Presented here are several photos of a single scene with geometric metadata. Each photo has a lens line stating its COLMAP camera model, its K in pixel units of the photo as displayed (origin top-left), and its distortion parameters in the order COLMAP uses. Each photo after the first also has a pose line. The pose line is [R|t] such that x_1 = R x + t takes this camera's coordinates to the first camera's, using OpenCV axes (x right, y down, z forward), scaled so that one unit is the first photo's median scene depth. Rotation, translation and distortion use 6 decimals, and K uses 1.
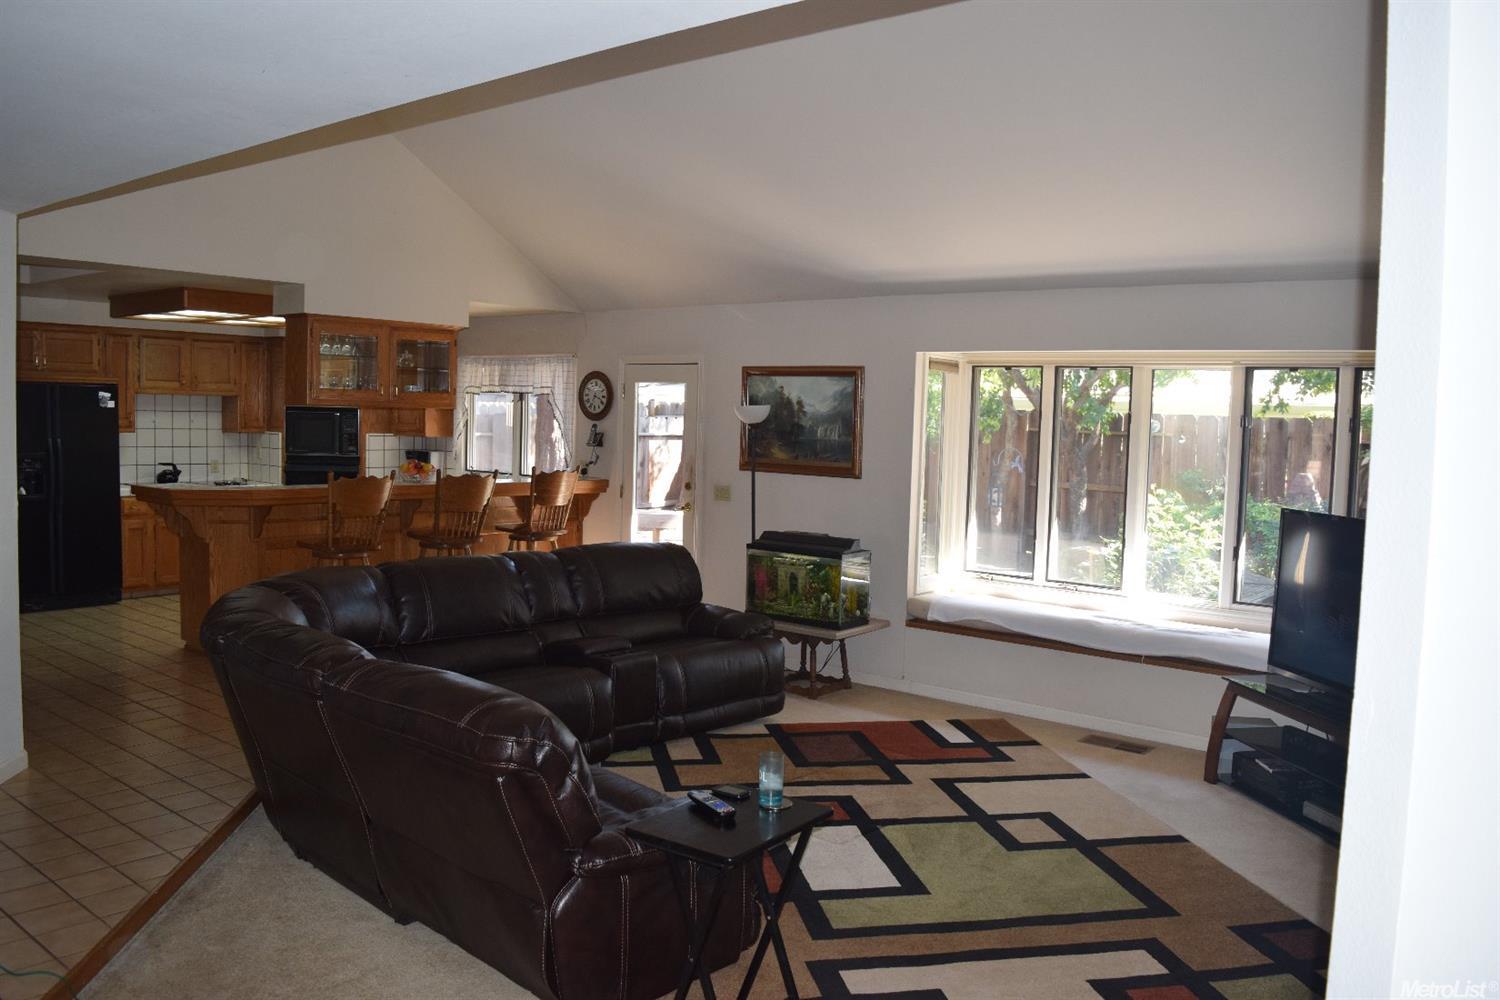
lens RADIAL K [[1172.2, 0, 750.0], [0, 1172.2, 500.0], [0, 0, 1]] dist [-0.086809, 0.007680]
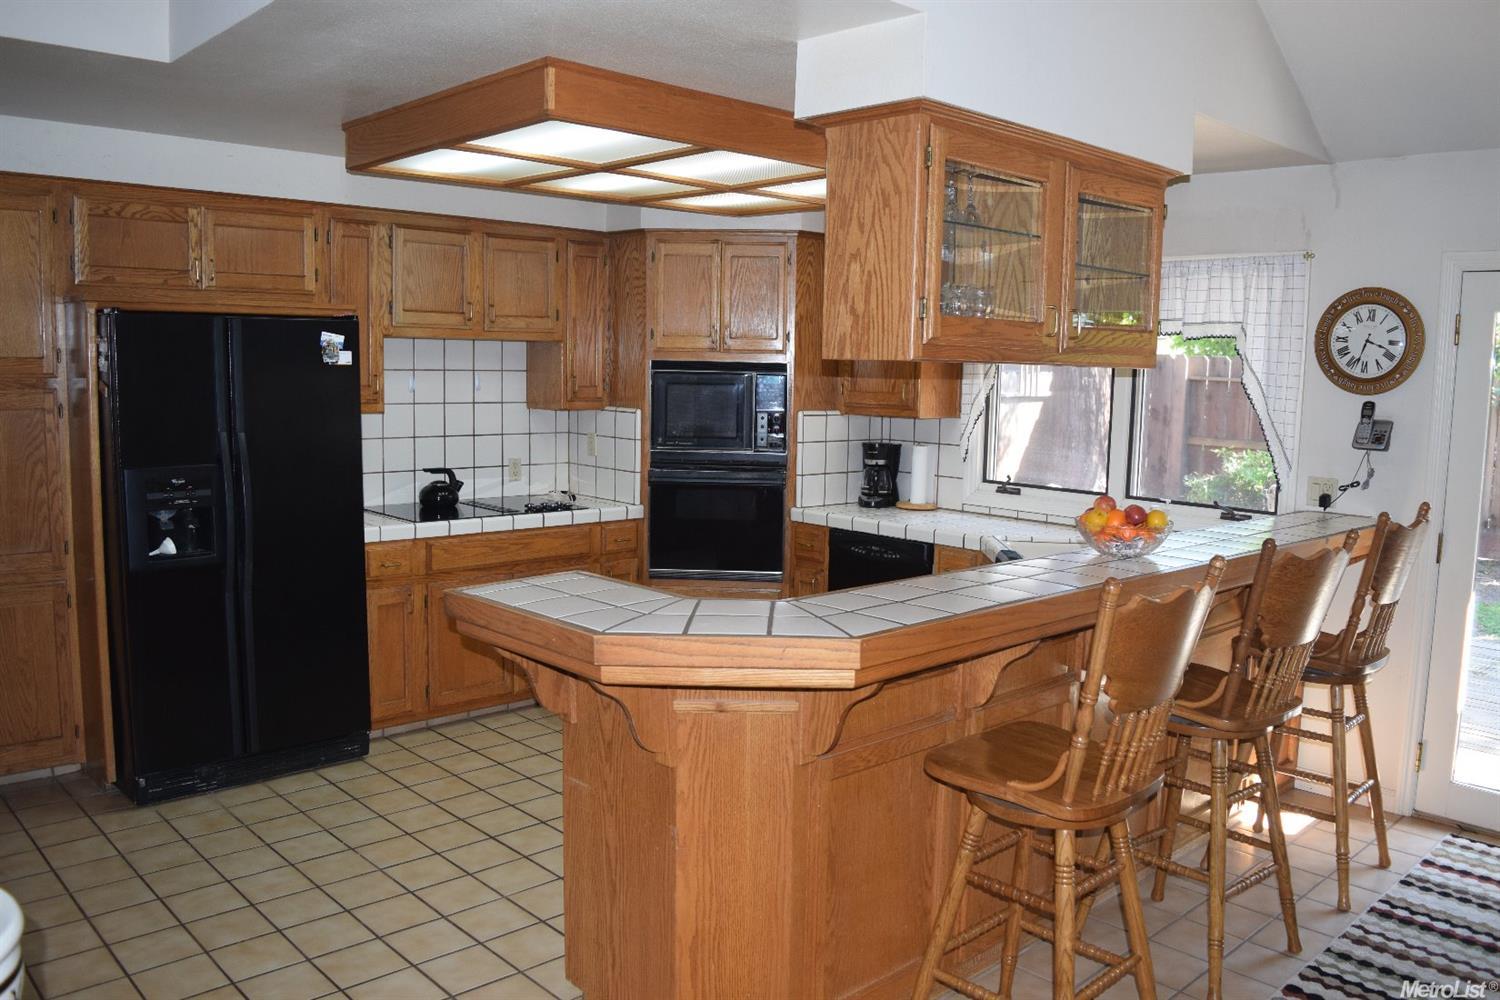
lens RADIAL K [[1172.2, 0, 750.0], [0, 1172.2, 500.0], [0, 0, 1]] dist [-0.086809, 0.007680]
pose [[0.991472, 0.009980, -0.129934, -0.310516], [-0.004356, 0.999044, 0.043501, -0.043902], [0.130244, -0.042564, 0.990568, 0.508810]]
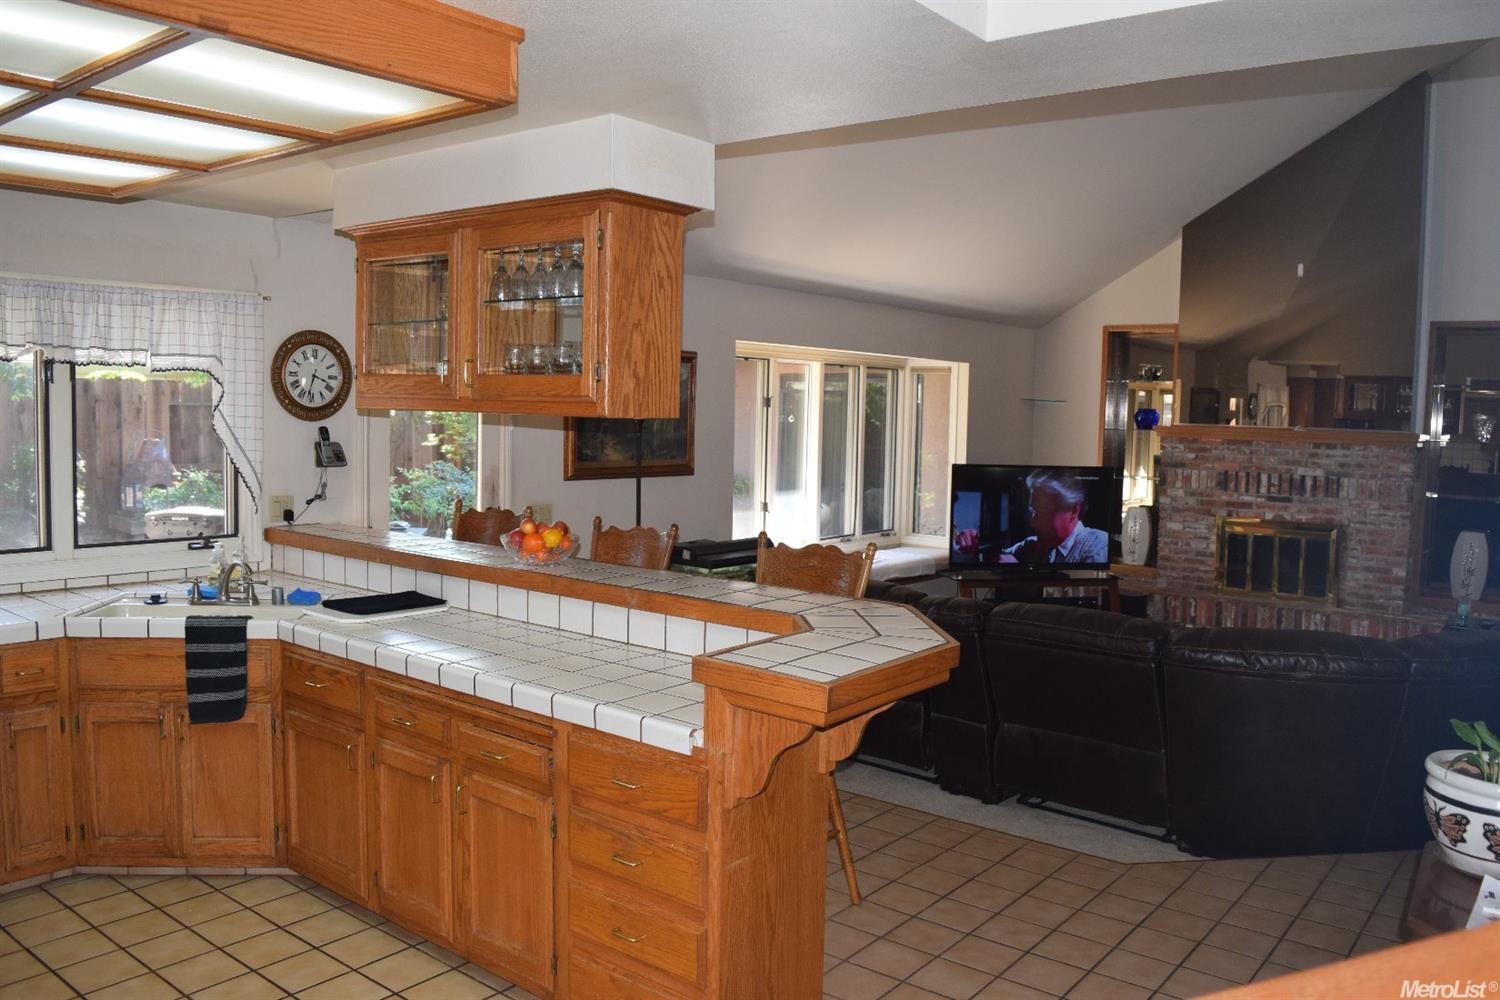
lens RADIAL K [[1172.2, 0, 750.0], [0, 1172.2, 500.0], [0, 0, 1]] dist [-0.086809, 0.007680]
pose [[-0.012136, -0.110113, 0.993845, -0.669220], [0.047200, 0.992747, 0.110568, -0.080073], [-0.998812, 0.048251, -0.006850, 0.788867]]
